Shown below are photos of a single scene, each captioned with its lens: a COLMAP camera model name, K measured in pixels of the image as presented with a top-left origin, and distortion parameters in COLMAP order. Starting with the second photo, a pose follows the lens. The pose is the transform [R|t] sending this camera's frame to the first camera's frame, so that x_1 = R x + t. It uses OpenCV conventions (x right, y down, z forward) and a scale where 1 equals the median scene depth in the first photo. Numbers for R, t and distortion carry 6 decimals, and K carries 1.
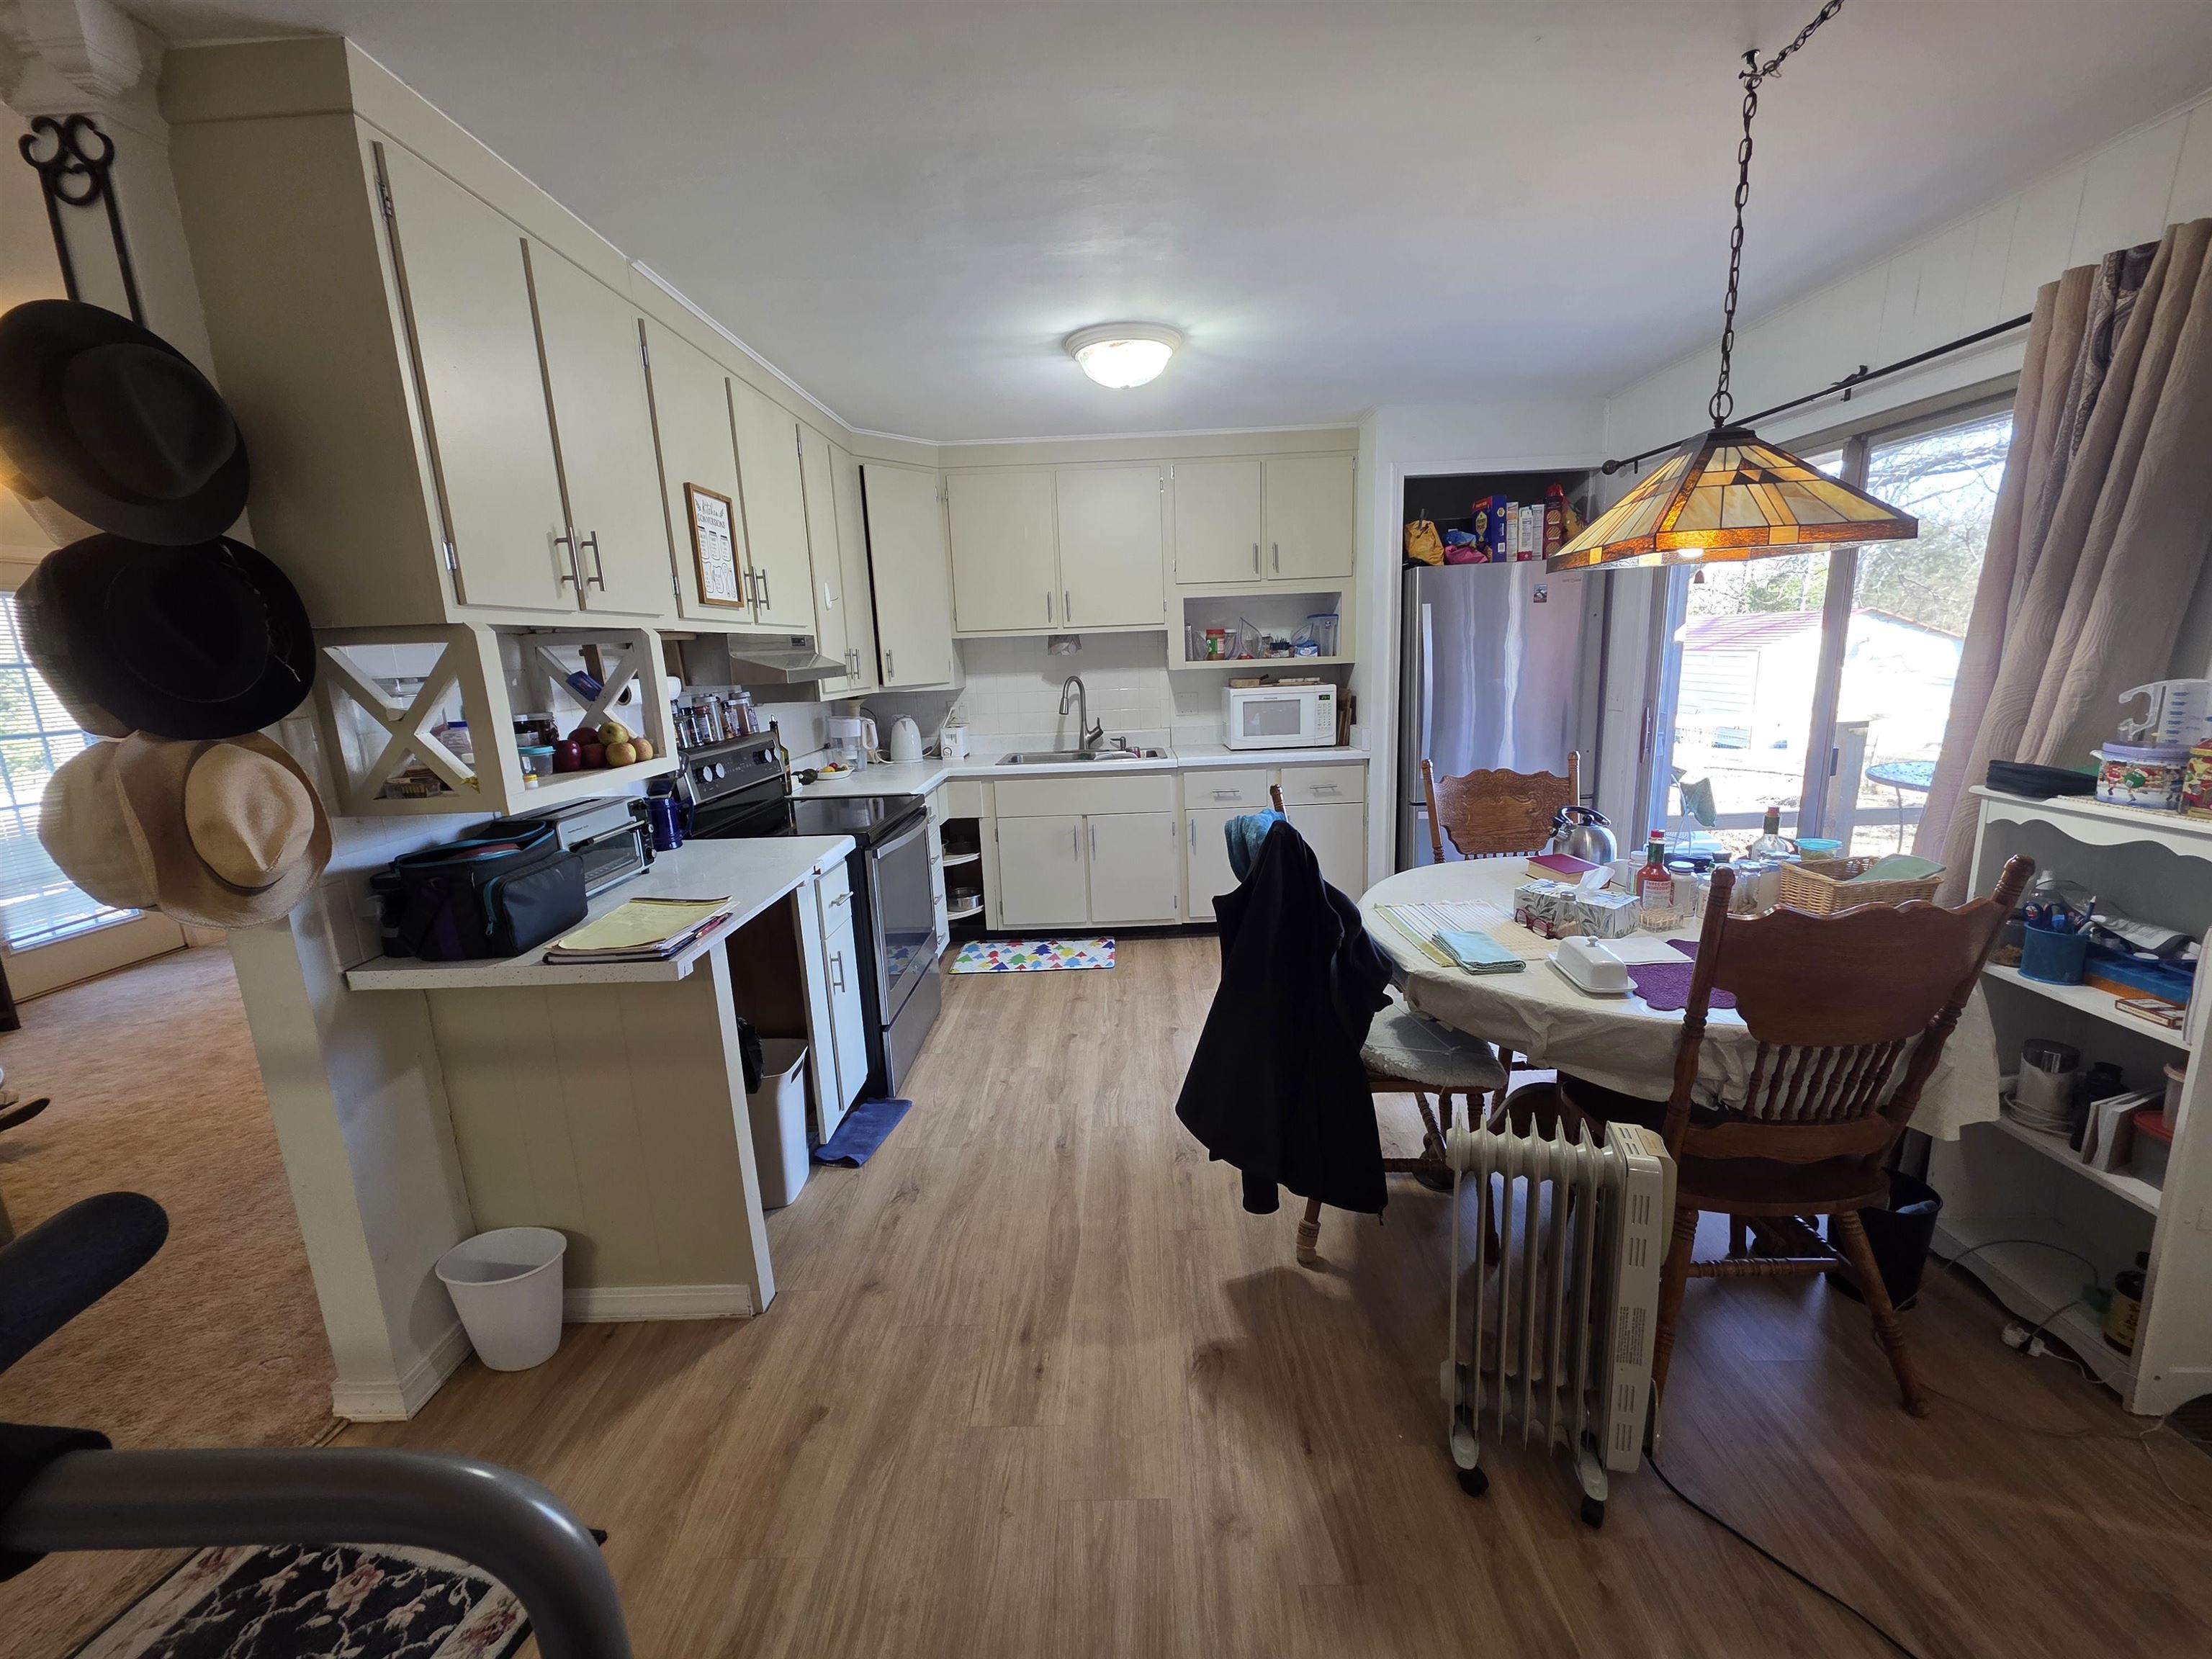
lens RADIAL K [[884.9, 0, 1110.7], [0, 884.9, 828.1], [0, 0, 1]] dist [0.003615, -0.000412]
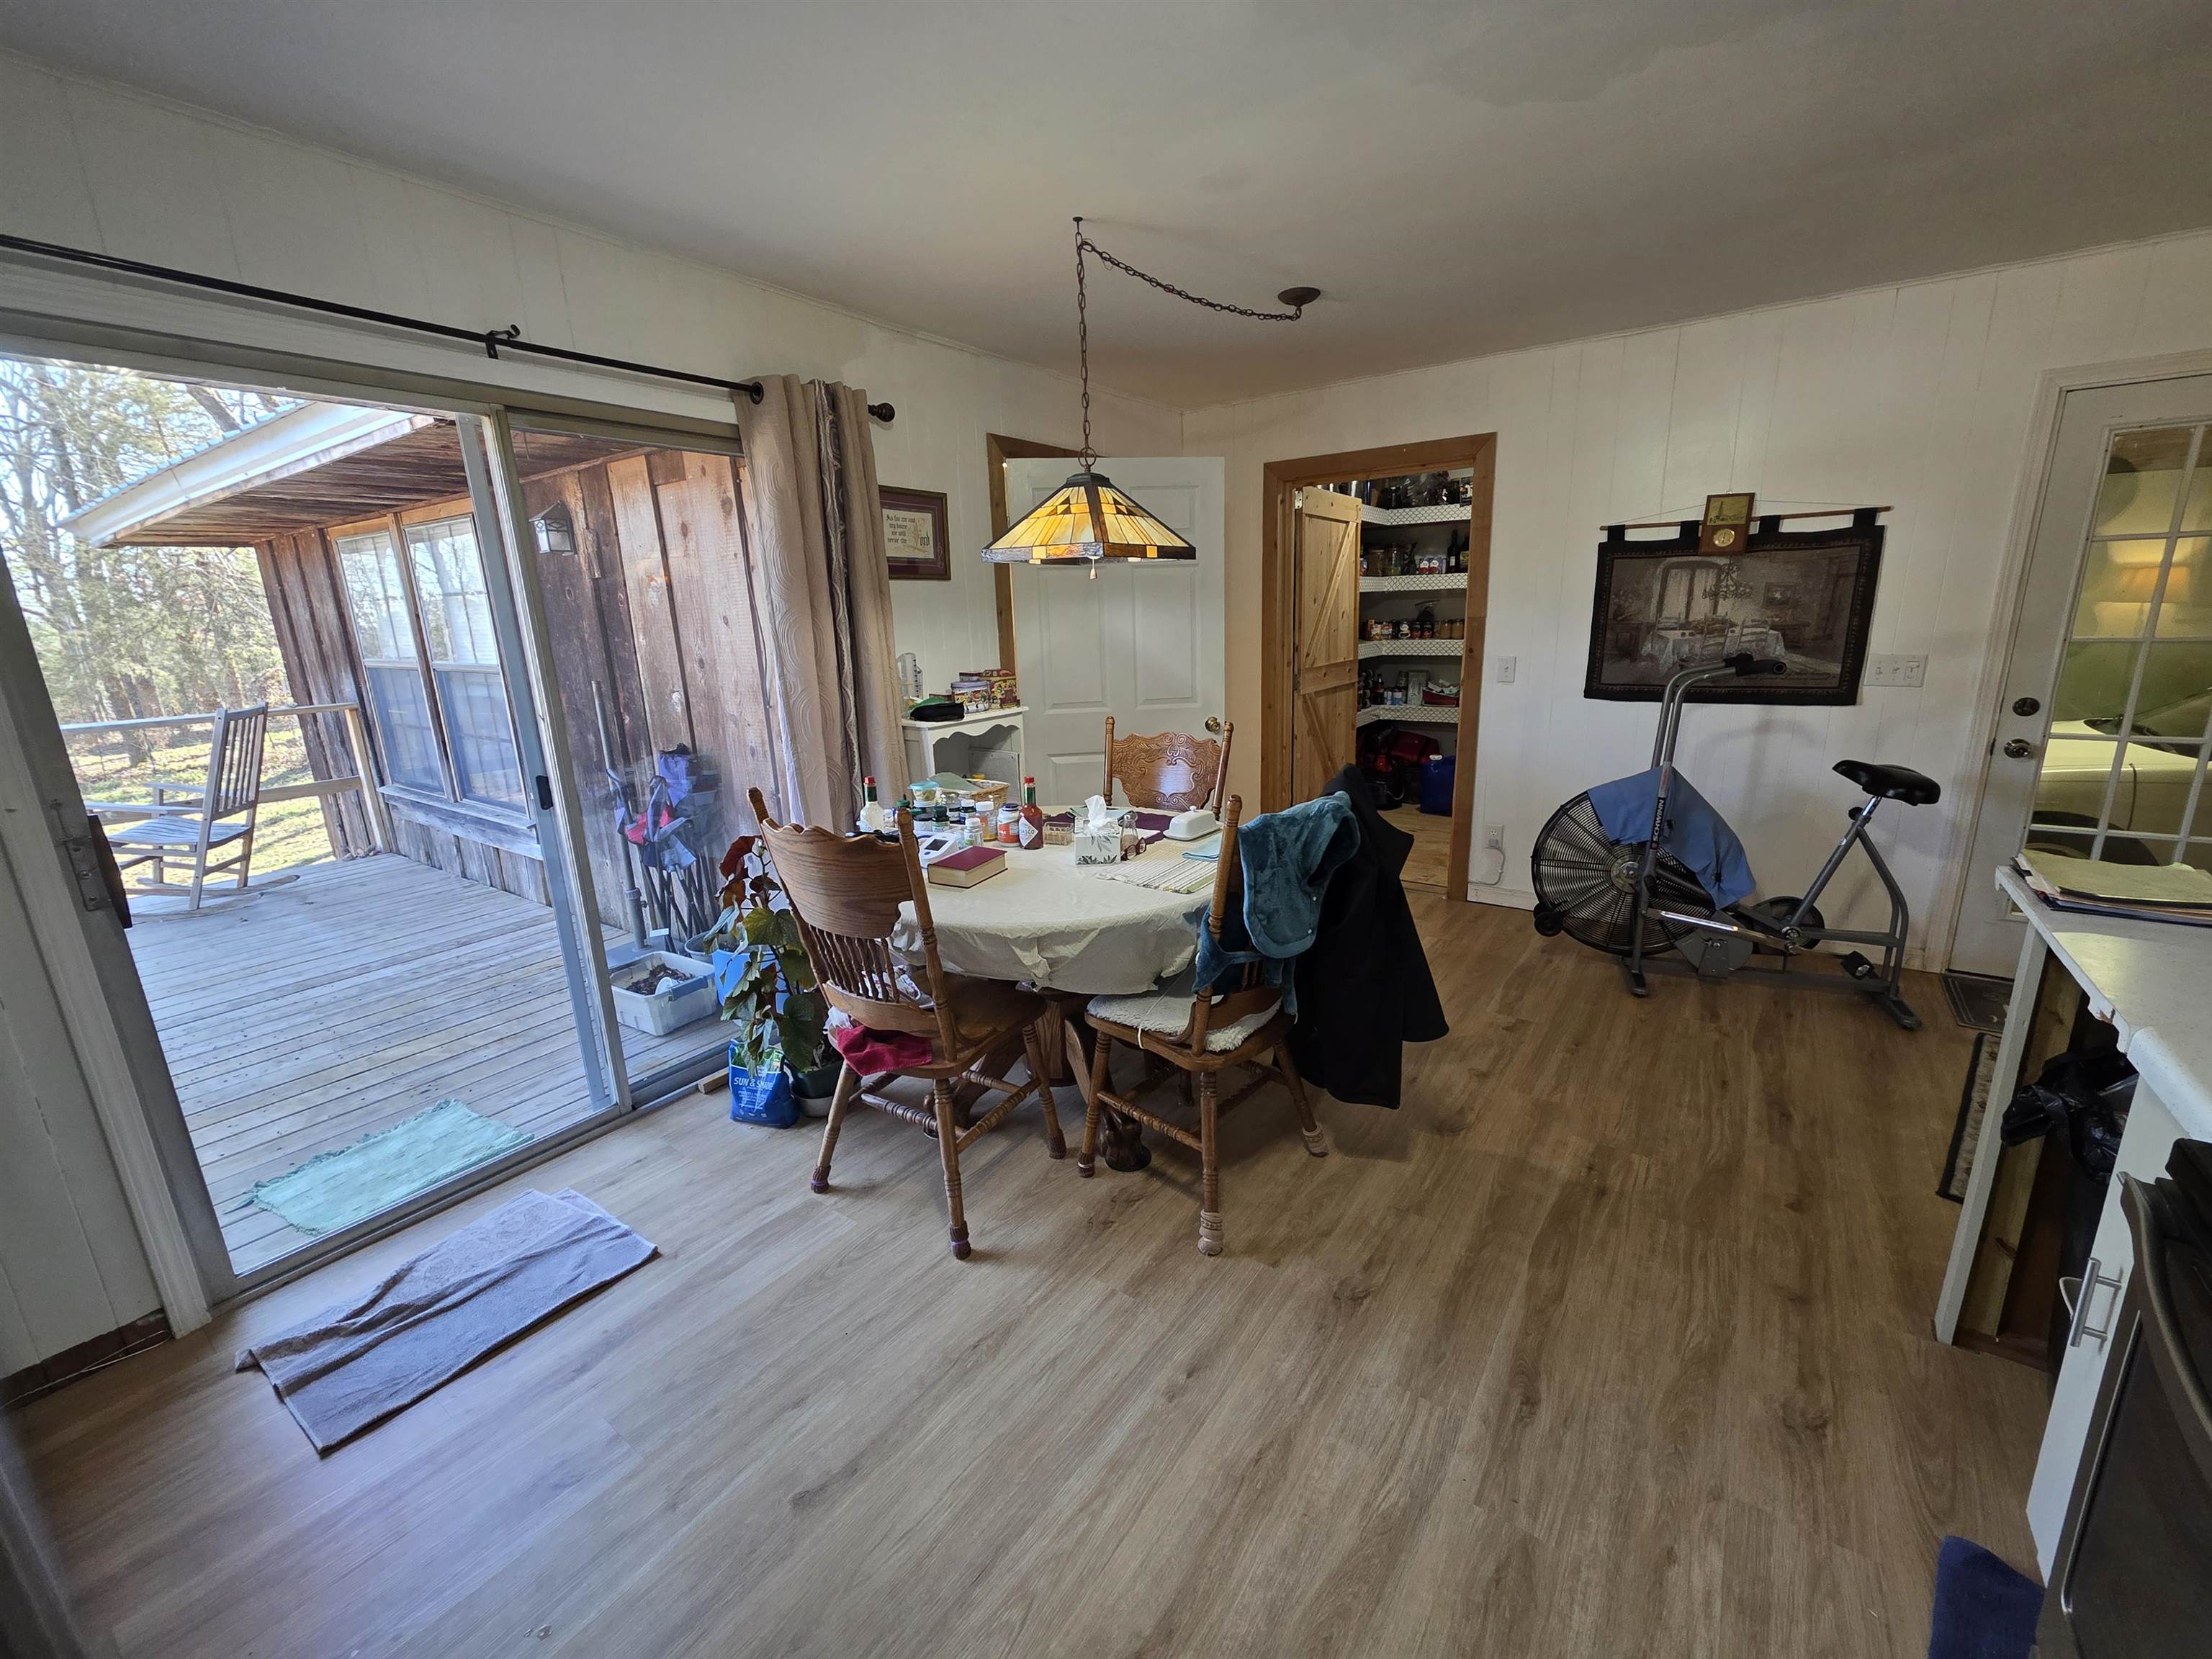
lens RADIAL K [[884.9, 0, 1110.7], [0, 884.9, 828.1], [0, 0, 1]] dist [0.003615, -0.000412]
pose [[-0.822098, -0.076222, 0.564221, -0.148193], [0.174996, 0.909198, 0.377803, -0.321911], [-0.541786, 0.409327, -0.734111, 1.595171]]
